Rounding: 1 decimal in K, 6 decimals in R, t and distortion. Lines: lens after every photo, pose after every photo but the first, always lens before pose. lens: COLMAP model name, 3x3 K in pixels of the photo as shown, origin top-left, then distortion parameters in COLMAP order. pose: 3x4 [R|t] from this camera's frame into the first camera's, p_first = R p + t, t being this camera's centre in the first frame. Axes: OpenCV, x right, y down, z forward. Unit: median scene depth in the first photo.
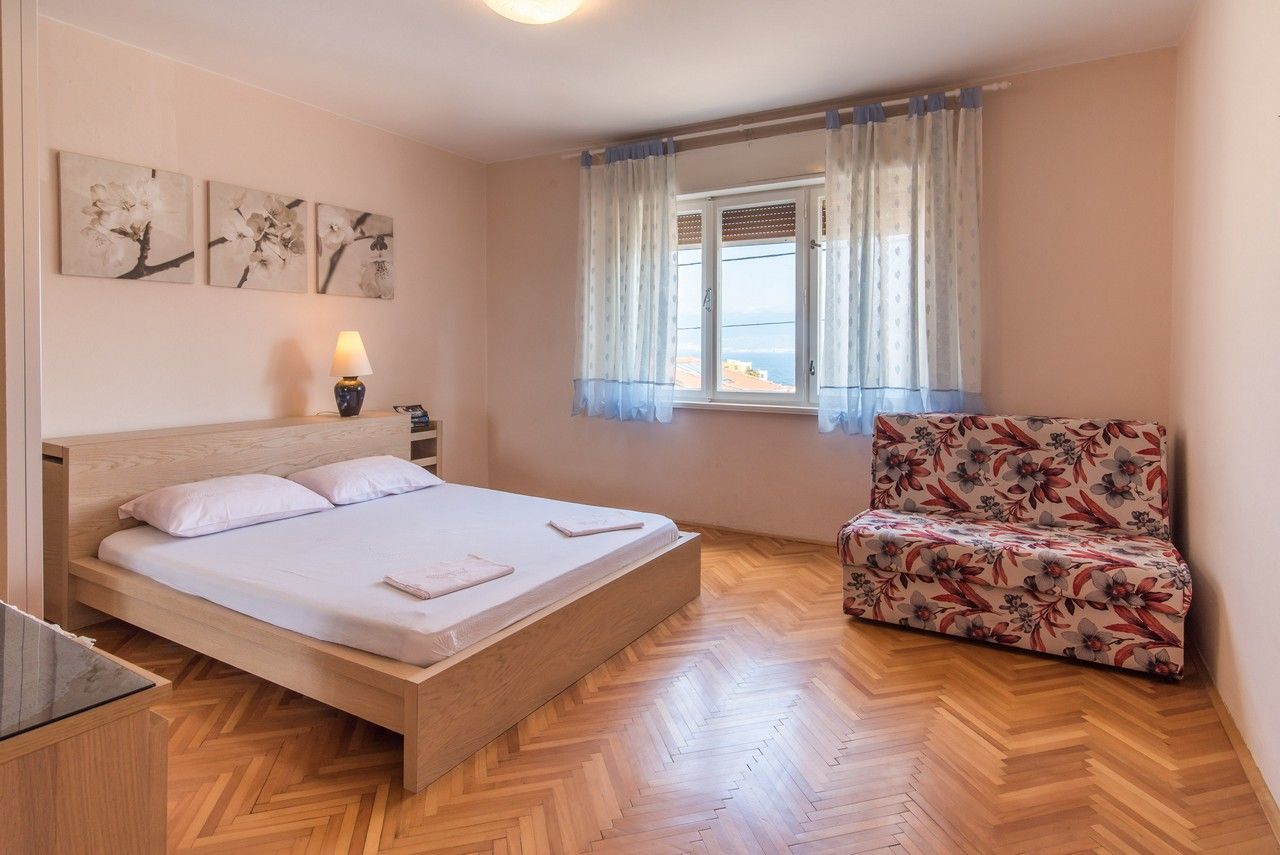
lens RADIAL K [[696.0, 0, 669.0], [0, 696.0, 352.6], [0, 0, 1]] dist [-0.000391, -0.000221]
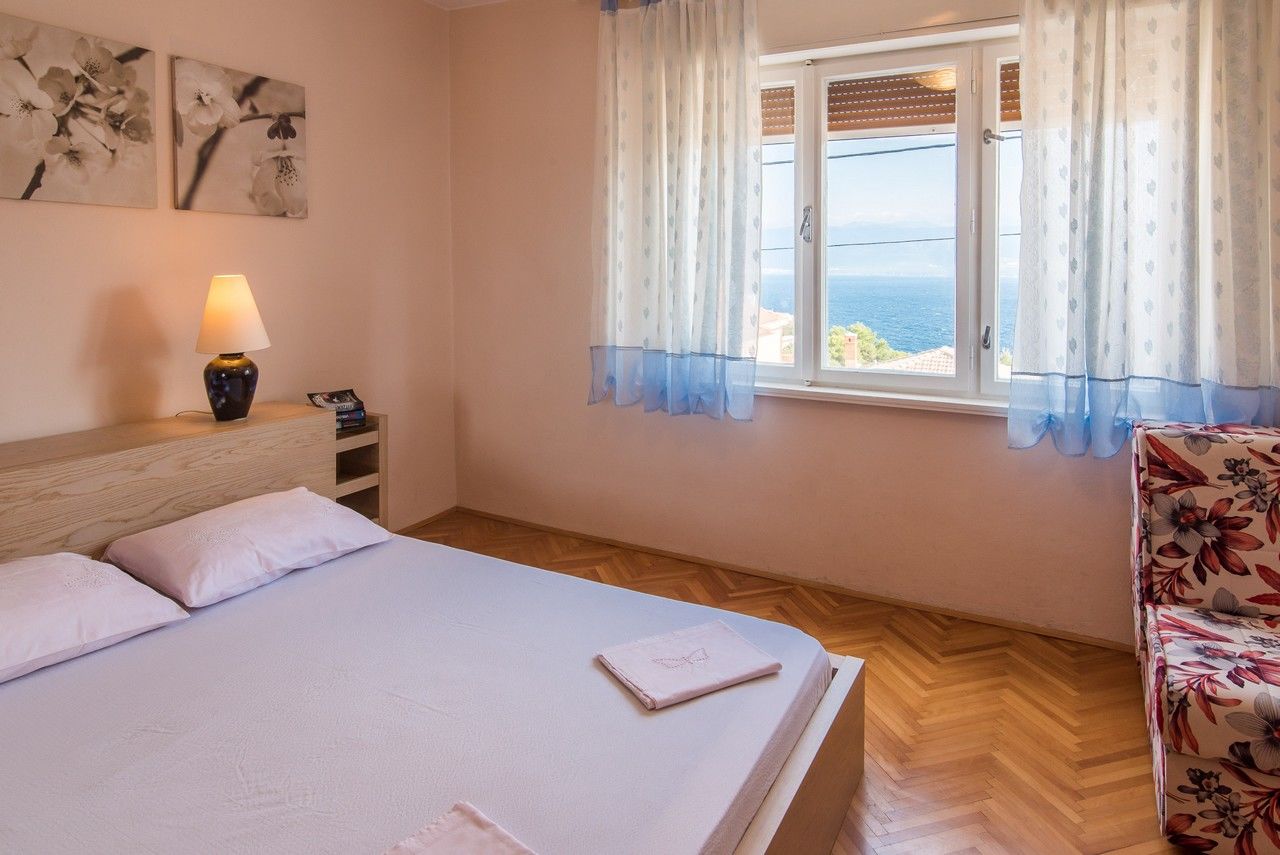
lens RADIAL K [[781.8, 0, 640.4], [0, 781.8, 307.1], [0, 0, 1]] dist [-0.001964, -0.002304]
pose [[0.999929, 0.008765, 0.008073, -0.116058], [-0.009135, 0.998853, 0.047006, -0.037638], [-0.007652, -0.047076, 0.998862, 0.334962]]
